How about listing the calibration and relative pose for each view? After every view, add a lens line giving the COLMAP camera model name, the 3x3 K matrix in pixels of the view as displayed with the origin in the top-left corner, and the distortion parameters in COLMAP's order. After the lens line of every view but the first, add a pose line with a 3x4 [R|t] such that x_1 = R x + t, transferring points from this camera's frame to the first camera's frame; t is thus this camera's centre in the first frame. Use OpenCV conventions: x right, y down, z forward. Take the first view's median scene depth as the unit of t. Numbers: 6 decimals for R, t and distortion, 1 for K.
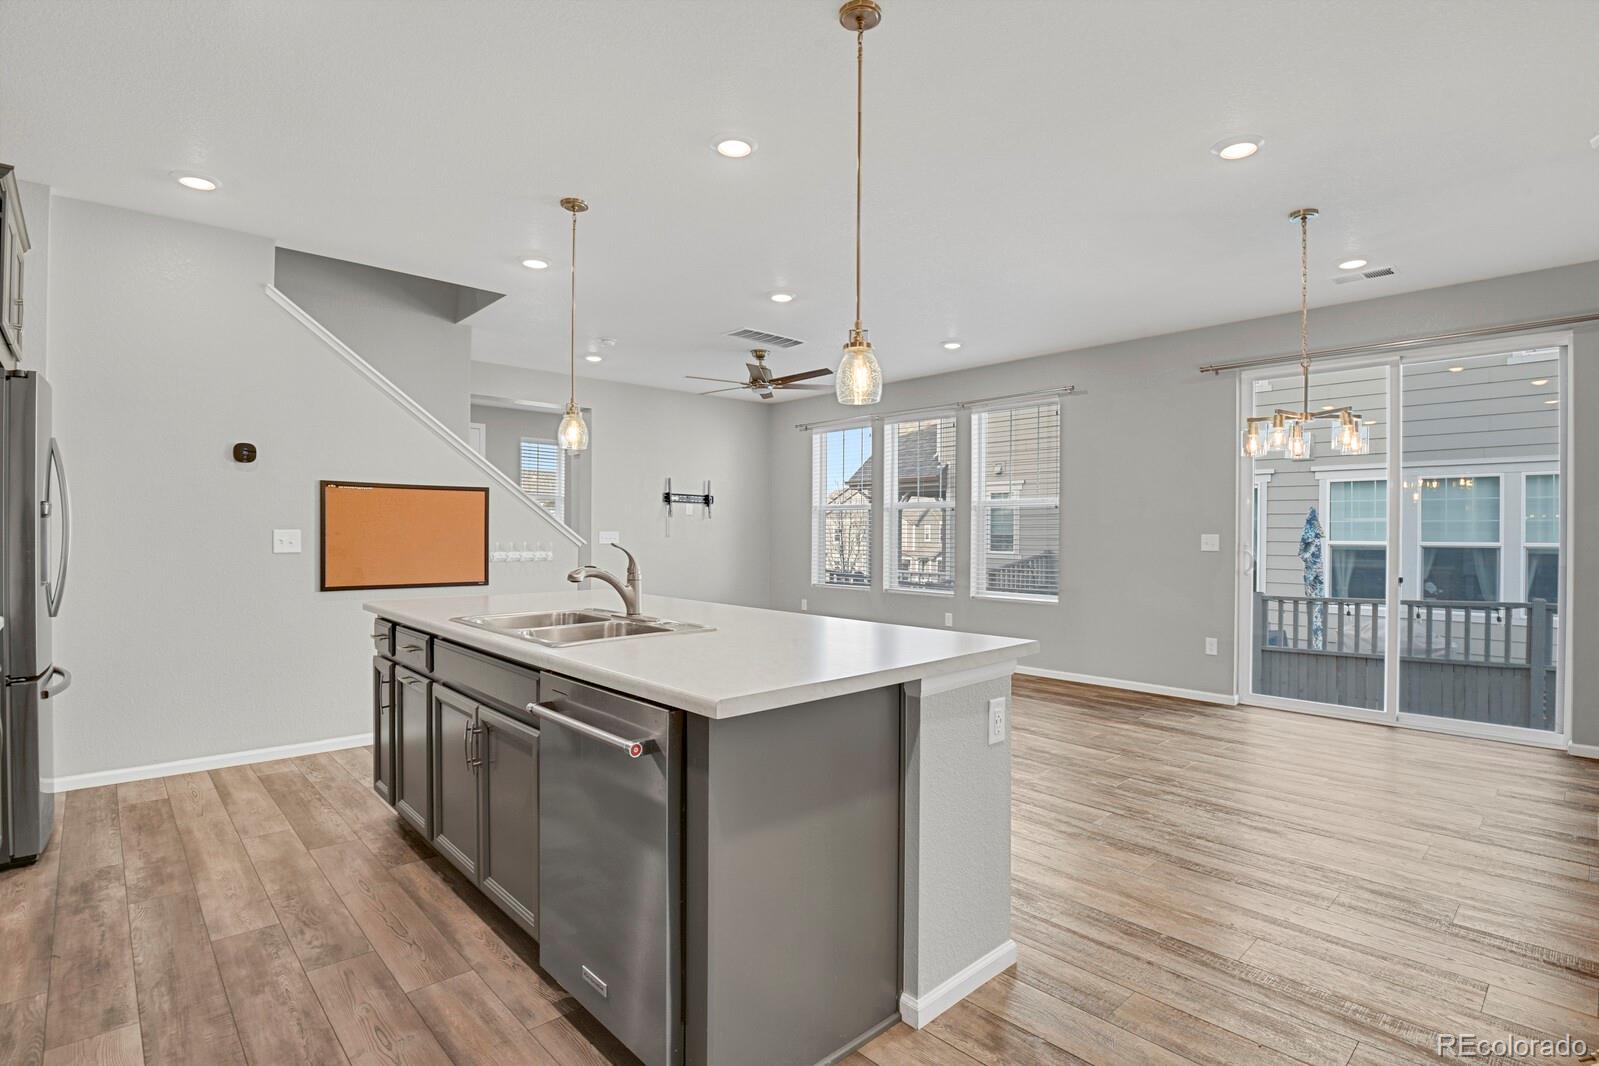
lens RADIAL K [[777.3, 0, 811.5], [0, 777.3, 536.5], [0, 0, 1]] dist [-0.025699, -0.000496]
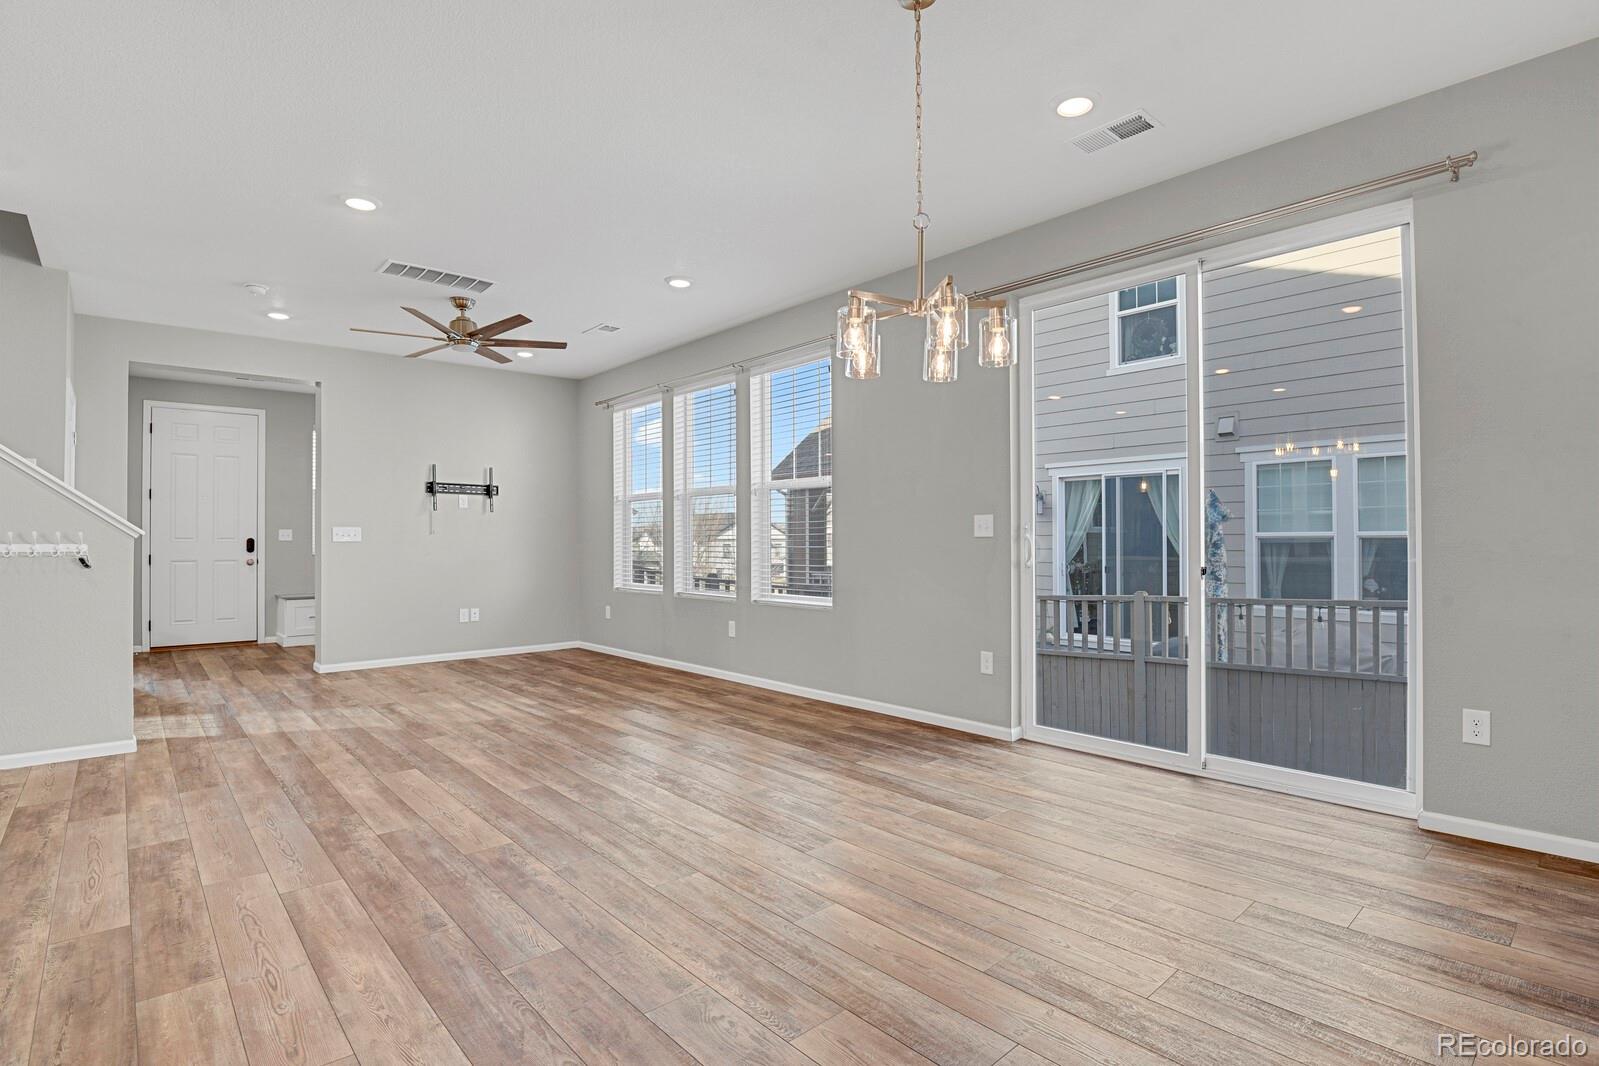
lens RADIAL K [[778.5, 0, 811.1], [0, 778.5, 534.2], [0, 0, 1]] dist [-0.019129, -0.008308]
pose [[0.999770, -0.011585, -0.018047, 0.360291], [0.011352, 0.999851, -0.012967, 0.024668], [0.018194, 0.012759, 0.999753, 0.233809]]
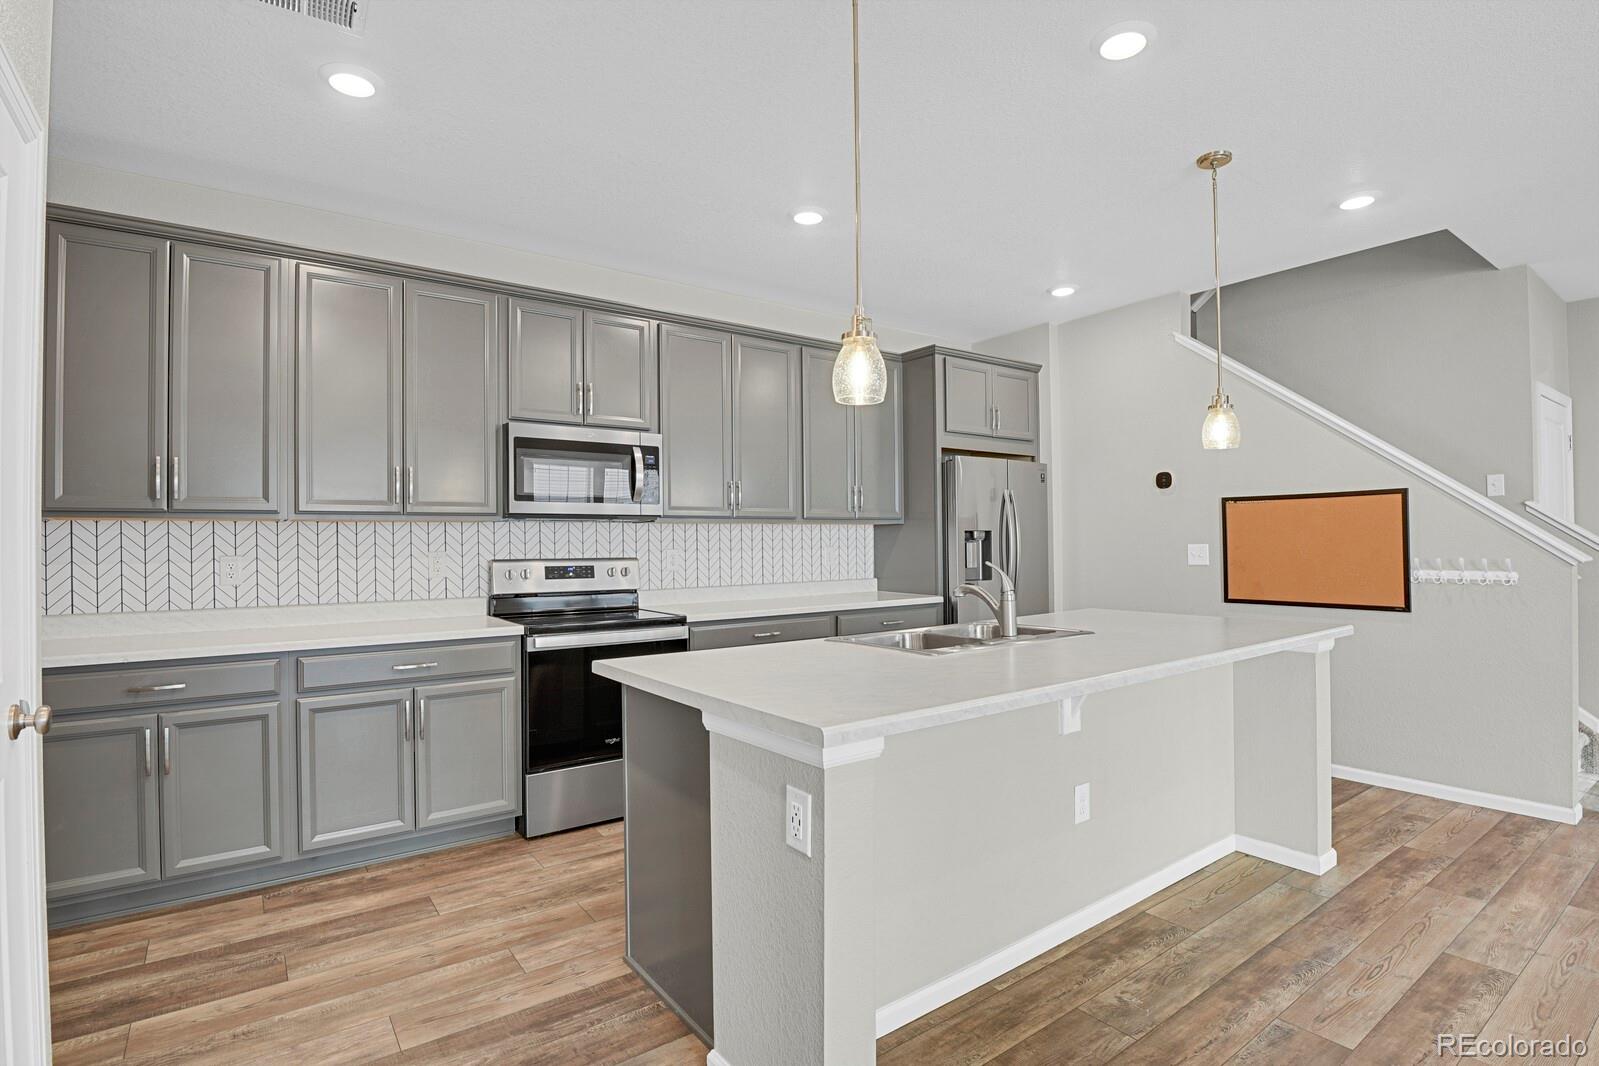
lens RADIAL K [[778.5, 0, 811.1], [0, 778.5, 534.2], [0, 0, 1]] dist [-0.019129, -0.008308]
pose [[-0.119100, -0.016275, -0.992749, 0.363903], [0.005455, 0.999840, -0.017046, -0.005404], [0.992867, -0.007446, -0.118992, 0.419392]]
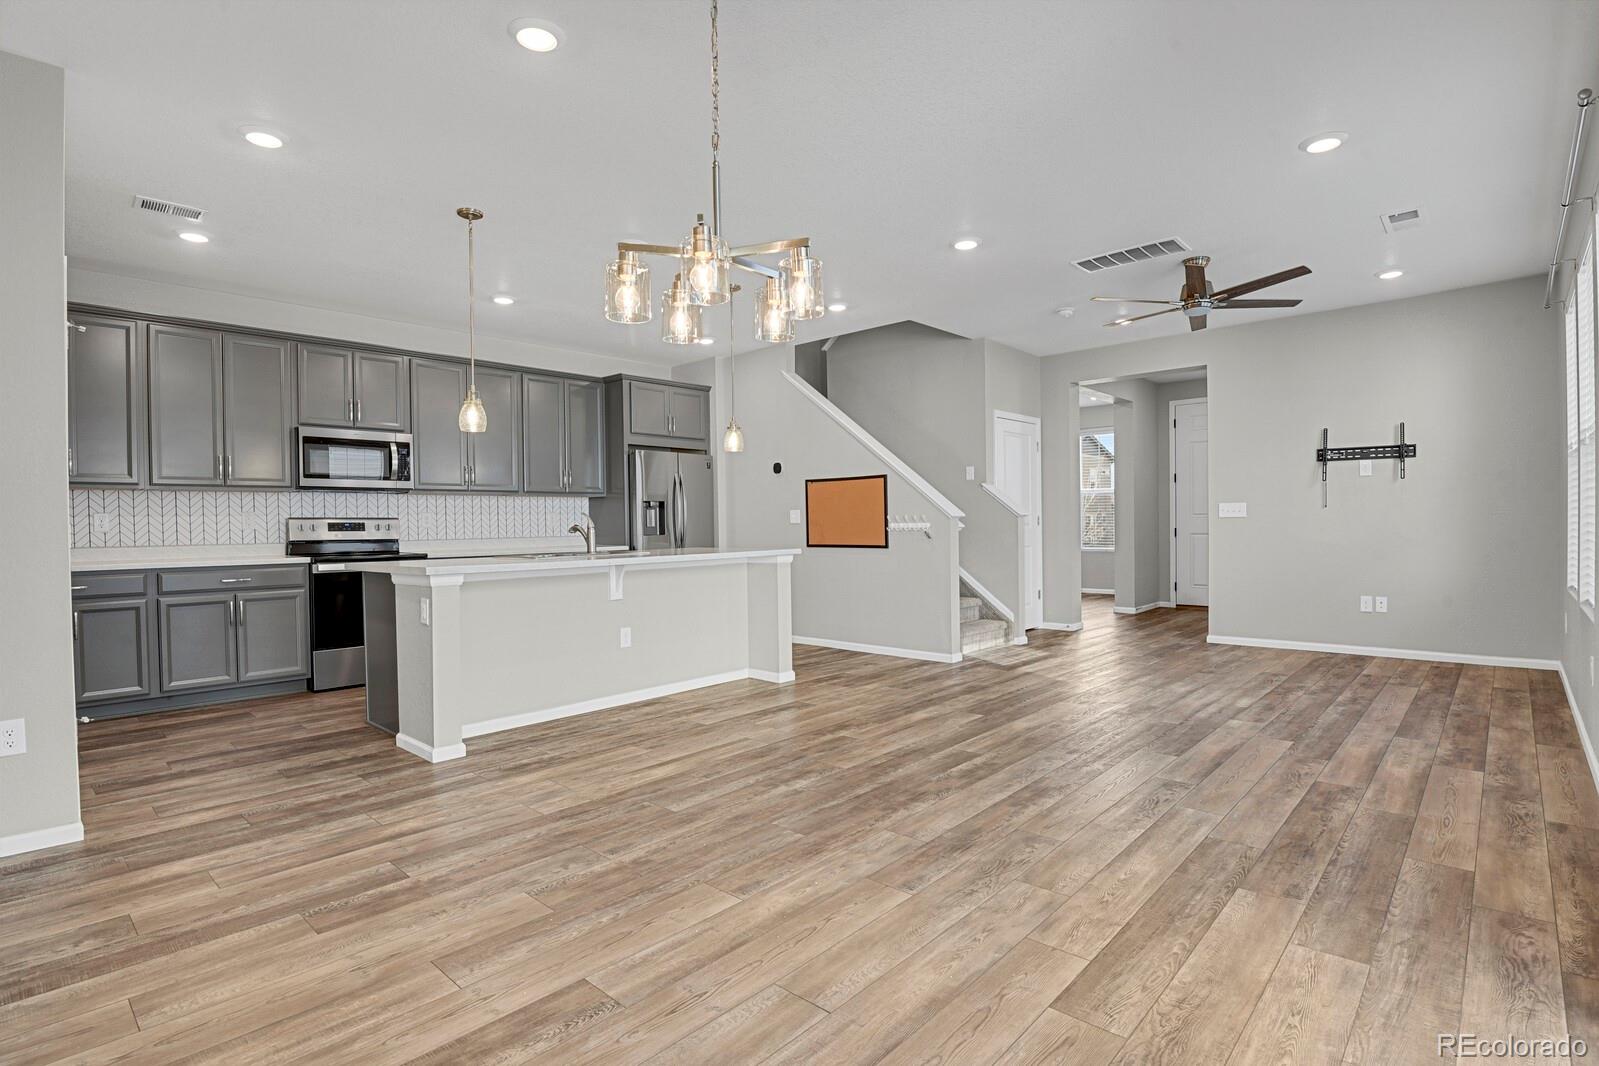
lens RADIAL K [[778.5, 0, 811.1], [0, 778.5, 534.2], [0, 0, 1]] dist [-0.019129, -0.008308]
pose [[0.077930, 0.006302, -0.996939, 0.765180], [0.009706, 0.999928, 0.007080, 0.024020], [0.996912, -0.010228, 0.077863, 0.654975]]
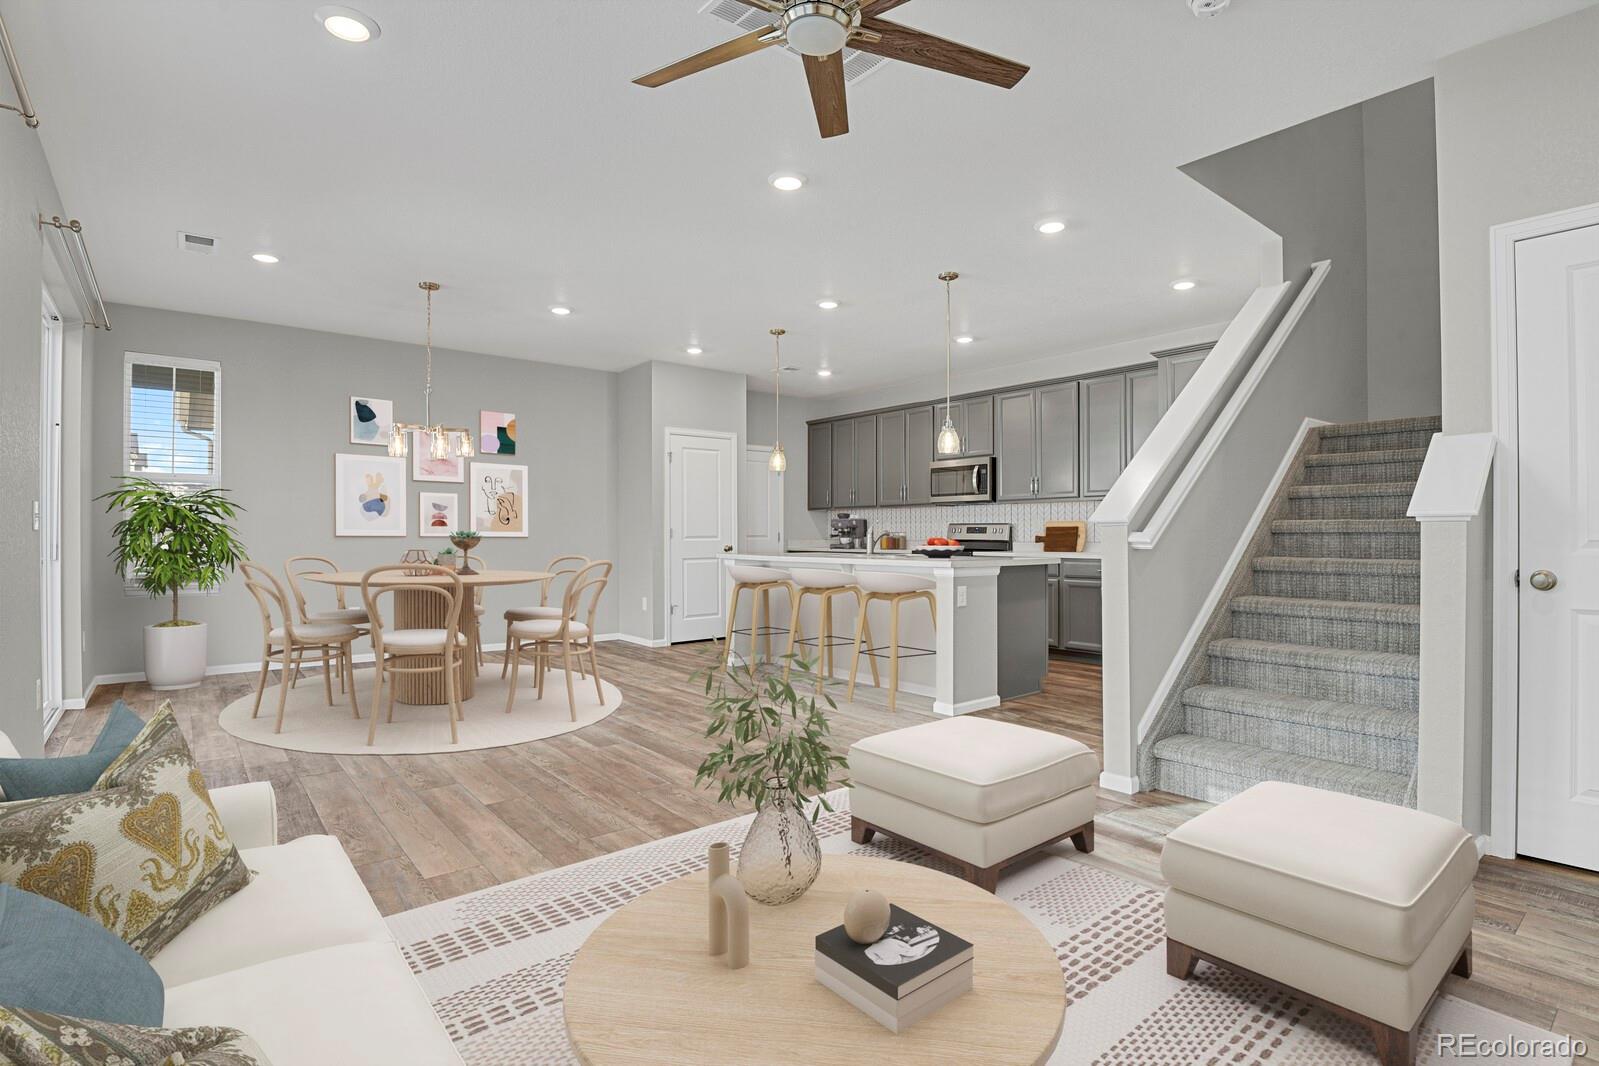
lens RADIAL K [[778.5, 0, 811.1], [0, 778.5, 534.2], [0, 0, 1]] dist [-0.019129, -0.008308]
pose [[-0.998051, -0.004696, 0.062229, -0.095396], [-0.004390, 0.999978, 0.005063, 0.016961], [-0.062252, 0.004779, -0.998049, 1.525492]]
